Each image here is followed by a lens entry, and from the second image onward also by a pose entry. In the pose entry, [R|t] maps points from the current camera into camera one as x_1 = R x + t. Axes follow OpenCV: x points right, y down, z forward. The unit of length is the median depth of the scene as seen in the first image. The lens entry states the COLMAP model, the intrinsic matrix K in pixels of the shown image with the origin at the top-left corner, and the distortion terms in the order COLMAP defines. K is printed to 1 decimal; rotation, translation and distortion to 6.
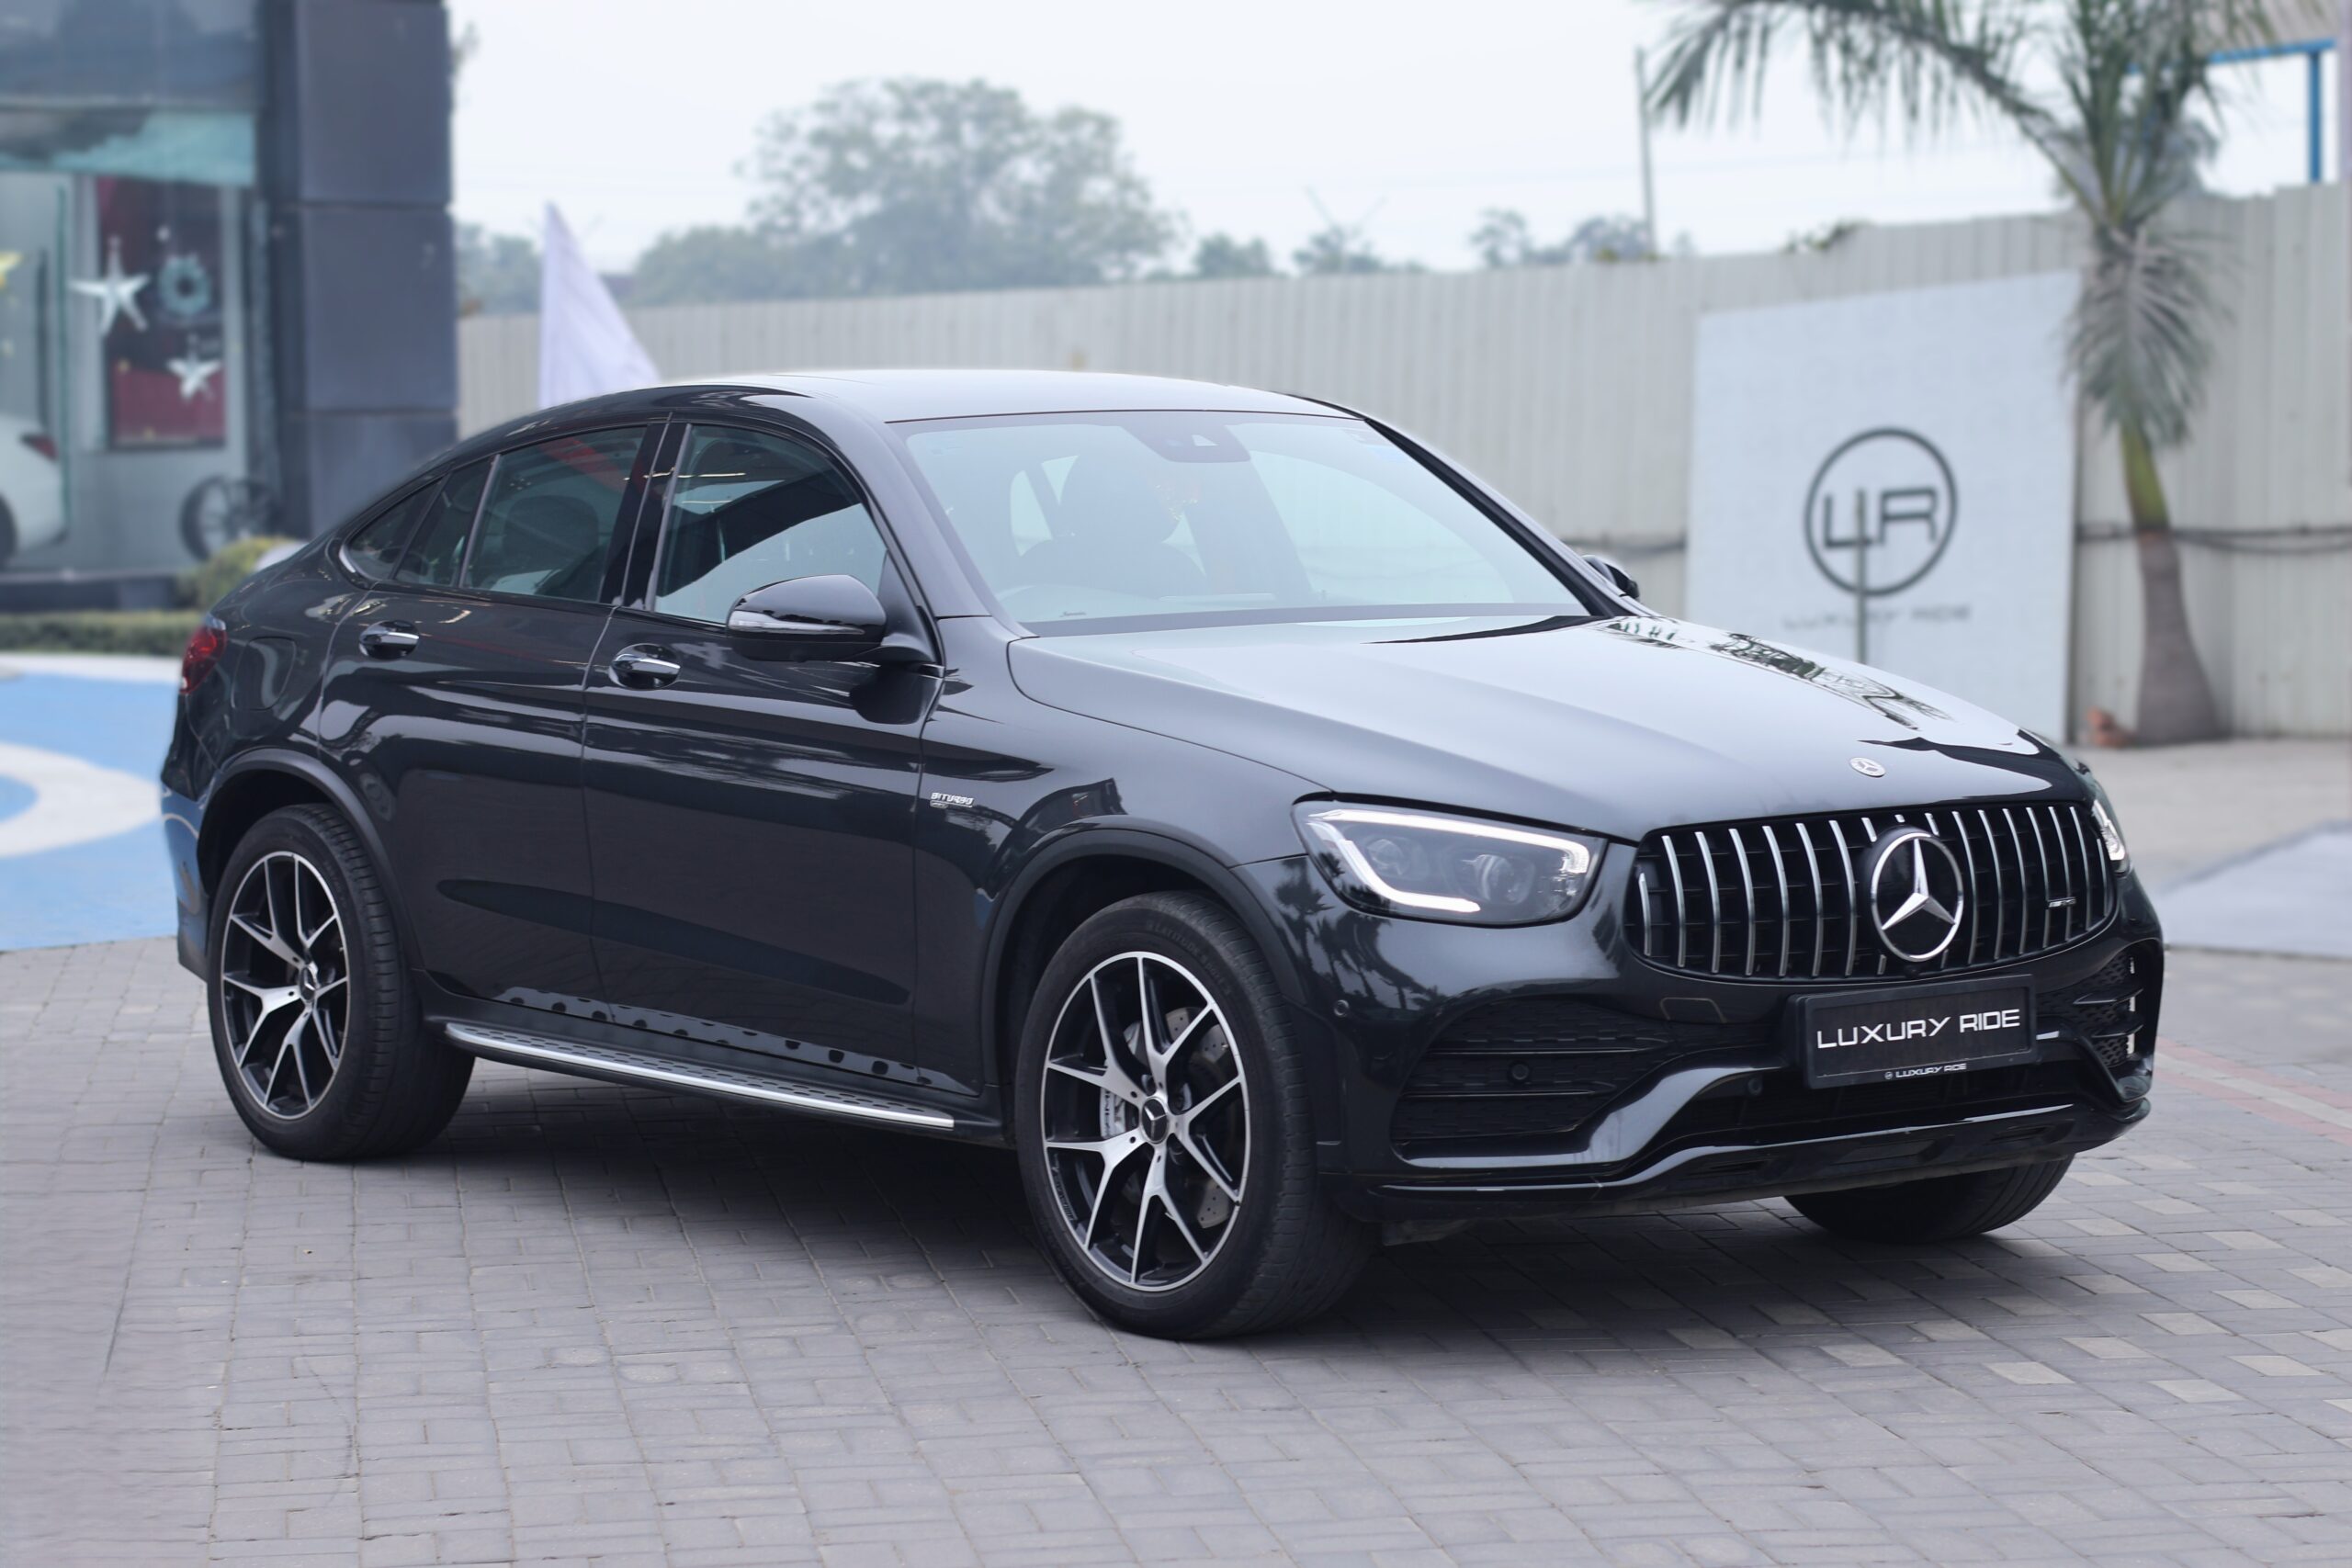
lens RADIAL K [[5395.5, 0, 1176.0], [0, 5395.5, 784.0], [0, 0, 1]] dist [0.067497, -0.202214]
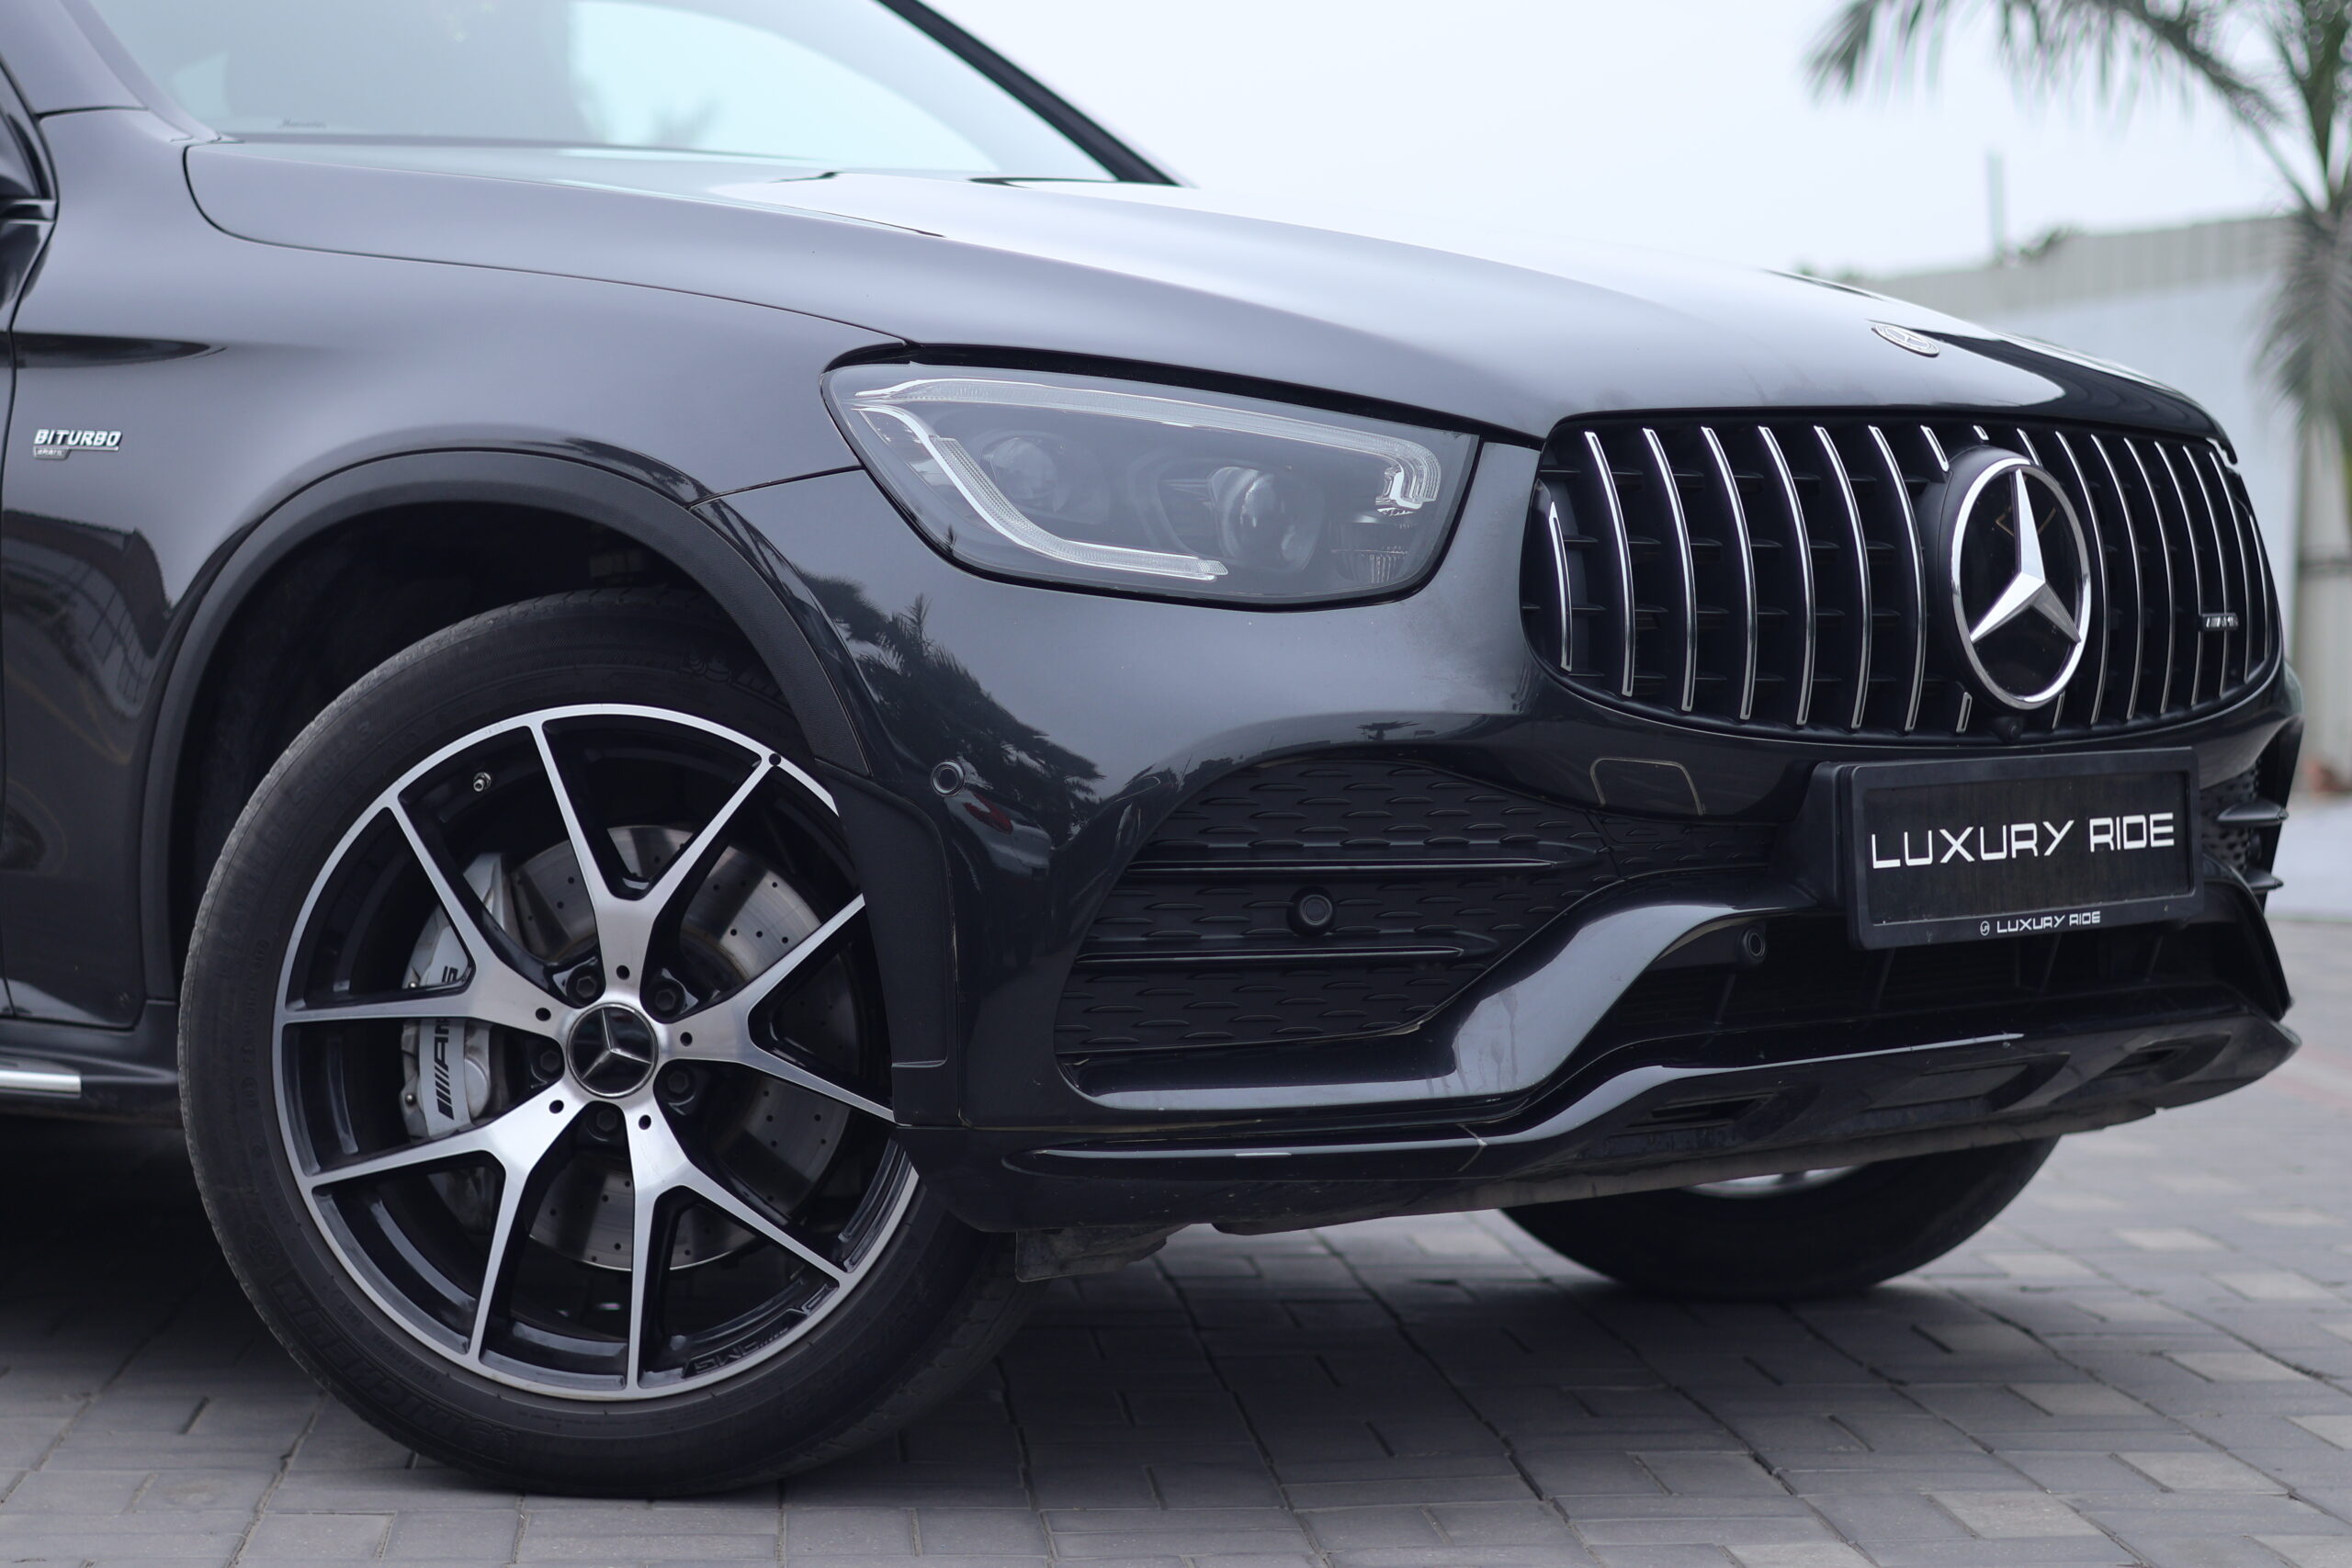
lens RADIAL K [[5395.5, 0, 1176.0], [0, 5395.5, 784.0], [0, 0, 1]] dist [0.067497, -0.202214]
pose [[0.982039, -0.004126, 0.188632, -0.038268], [0.011041, 0.999304, -0.035621, 0.057455], [-0.188354, 0.037063, 0.981402, 0.513985]]
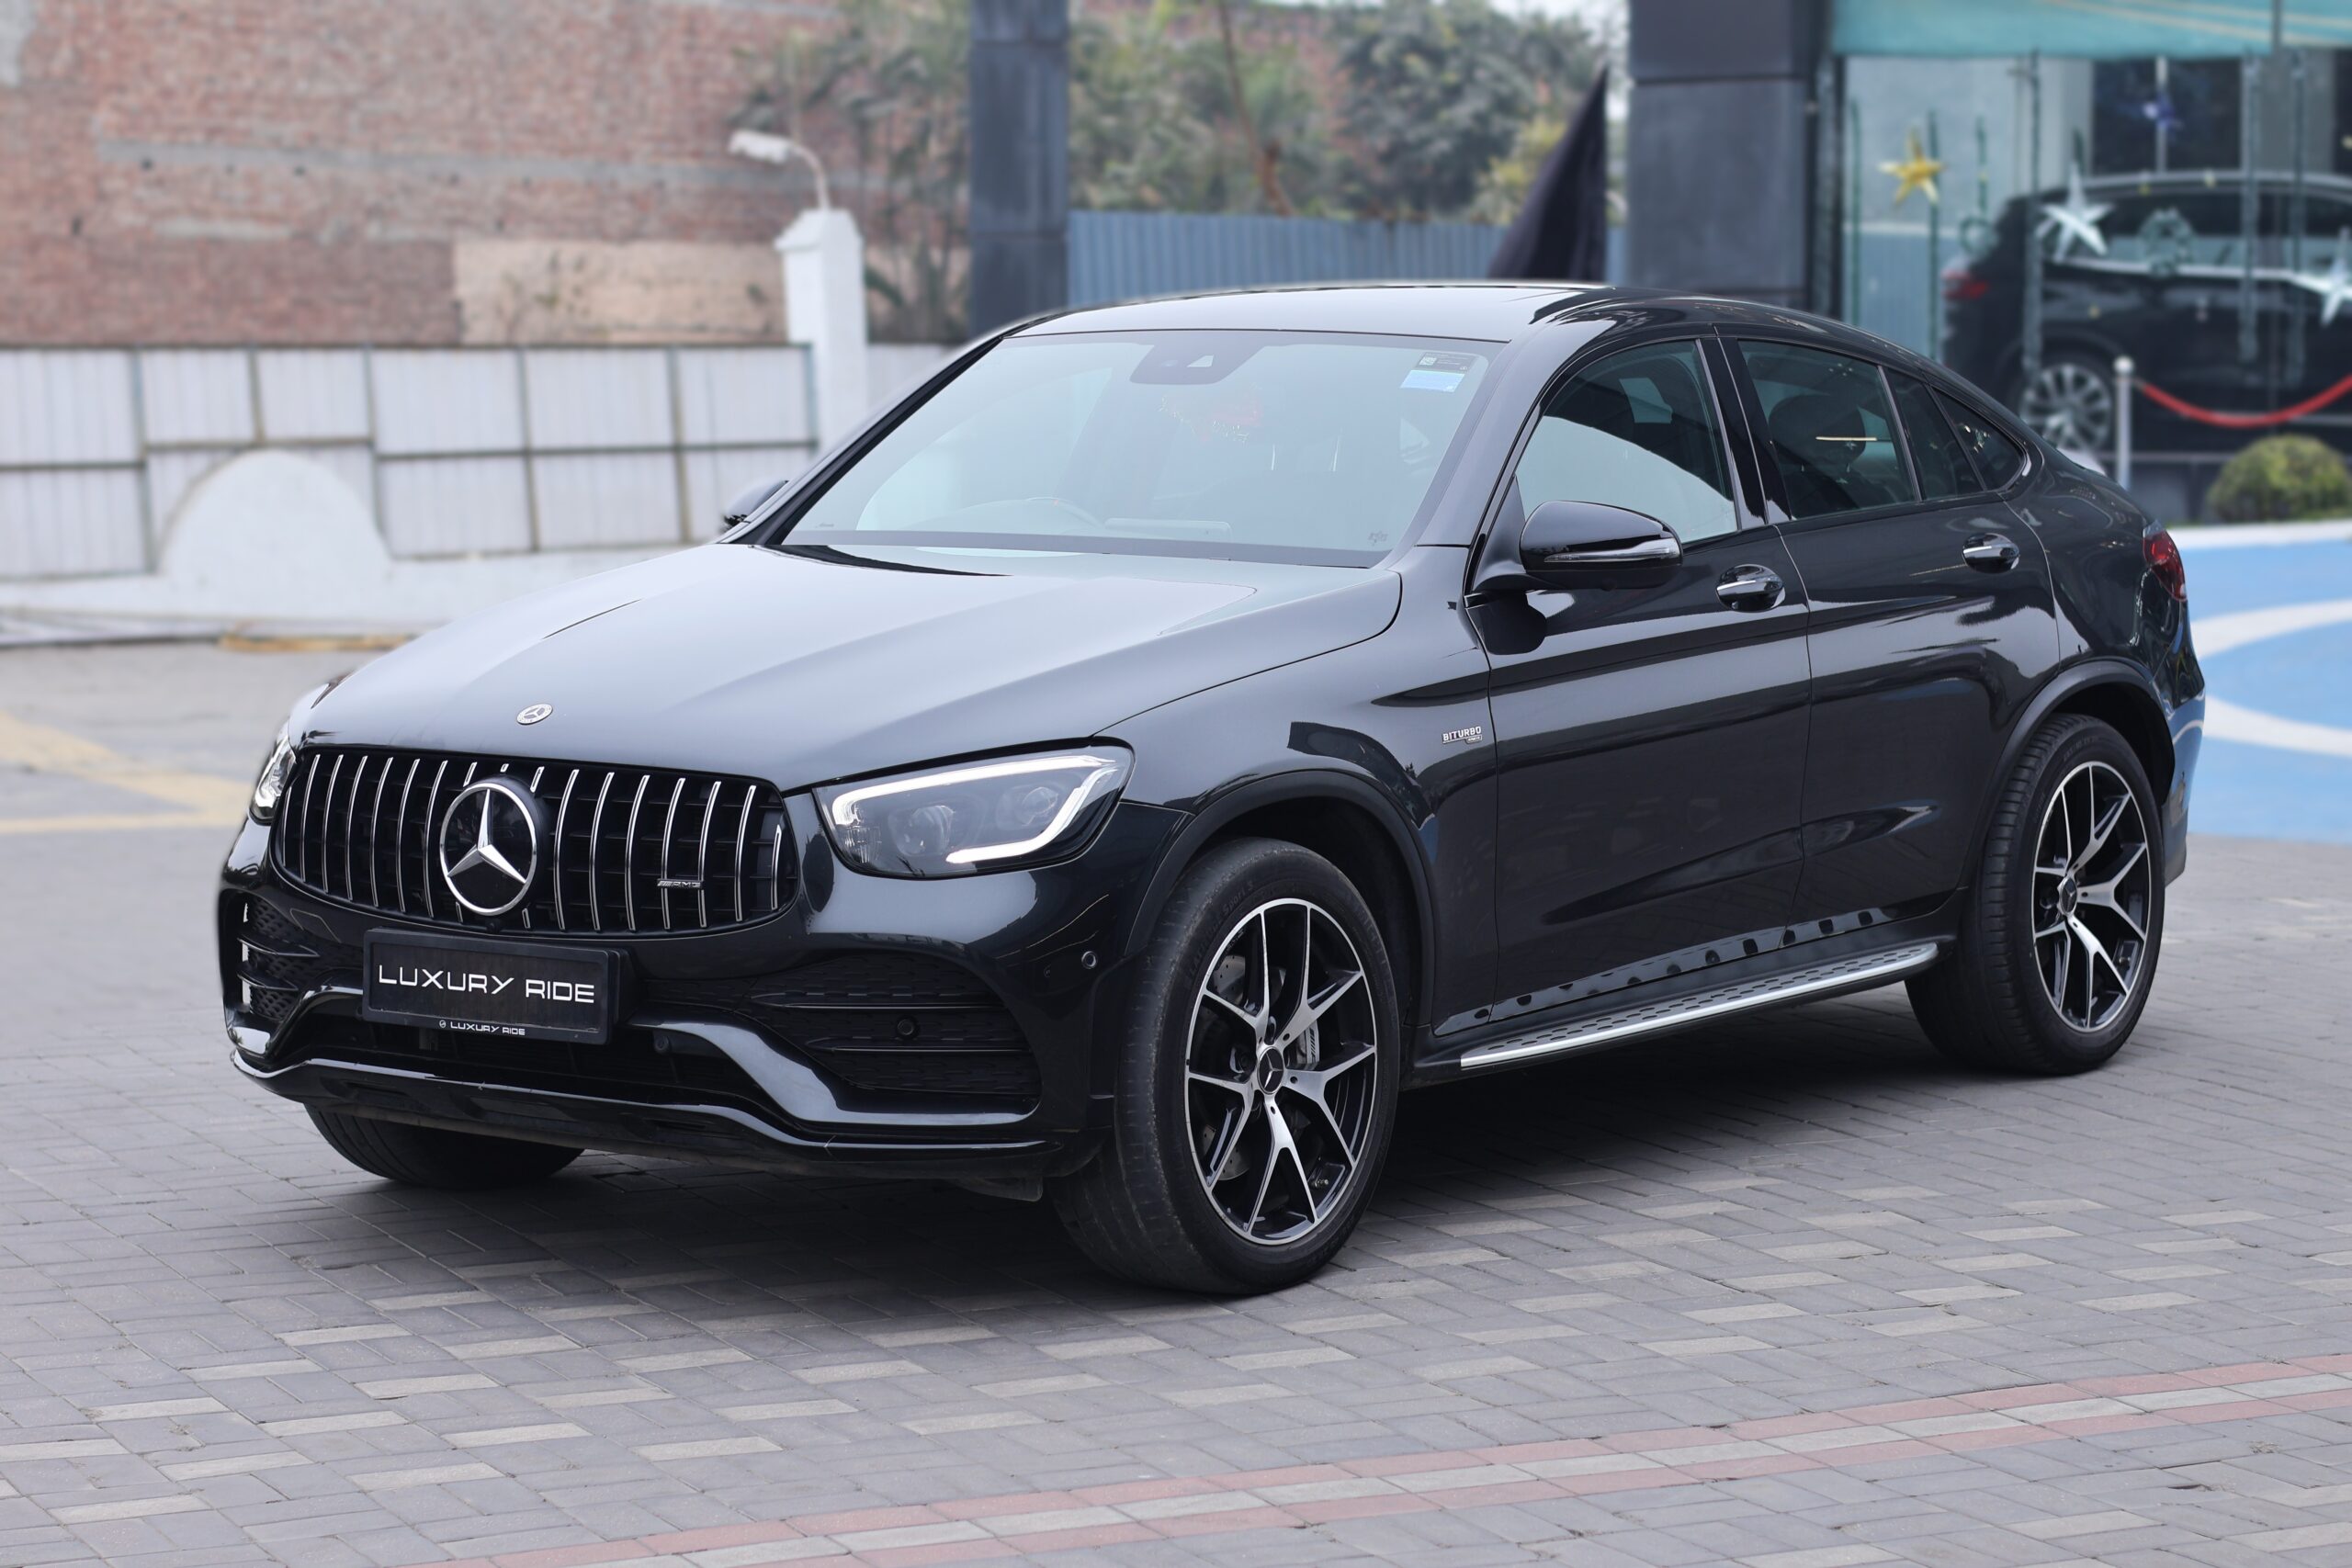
lens RADIAL K [[5395.5, 0, 1176.0], [0, 5395.5, 784.0], [0, 0, 1]] dist [0.067497, -0.202214]
pose [[0.286867, 0.095012, -0.953247, 1.100315], [-0.068899, 0.994539, 0.078393, -0.075586], [0.955490, 0.043189, 0.291846, 0.835888]]
